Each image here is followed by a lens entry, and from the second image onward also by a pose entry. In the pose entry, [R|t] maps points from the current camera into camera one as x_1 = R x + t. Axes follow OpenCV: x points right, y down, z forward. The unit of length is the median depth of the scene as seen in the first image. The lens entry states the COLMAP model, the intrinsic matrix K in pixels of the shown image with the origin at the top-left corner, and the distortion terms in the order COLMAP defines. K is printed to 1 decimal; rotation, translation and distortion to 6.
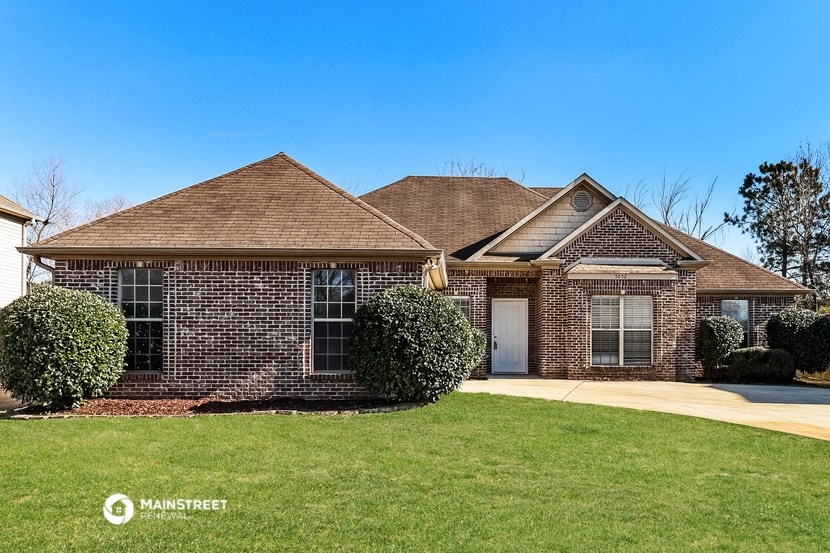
lens RADIAL K [[386.1, 0, 418.9], [0, 386.1, 261.0], [0, 0, 1]] dist [-0.000098, 0.000114]
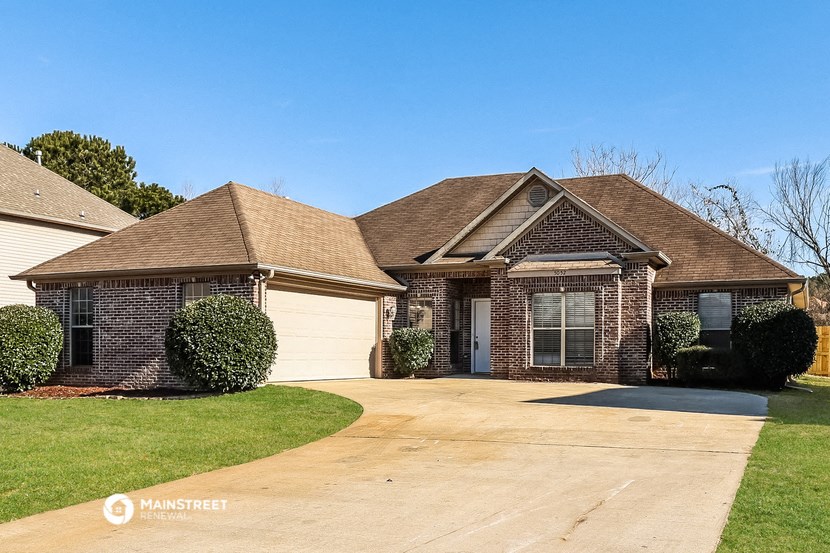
lens RADIAL K [[386.1, 0, 418.9], [0, 386.1, 261.0], [0, 0, 1]] dist [-0.000098, 0.000114]
pose [[0.972456, -0.053018, -0.226976, 0.405057], [0.052594, 0.998585, -0.007920, -0.000398], [0.227075, -0.004236, 0.973868, -0.012203]]
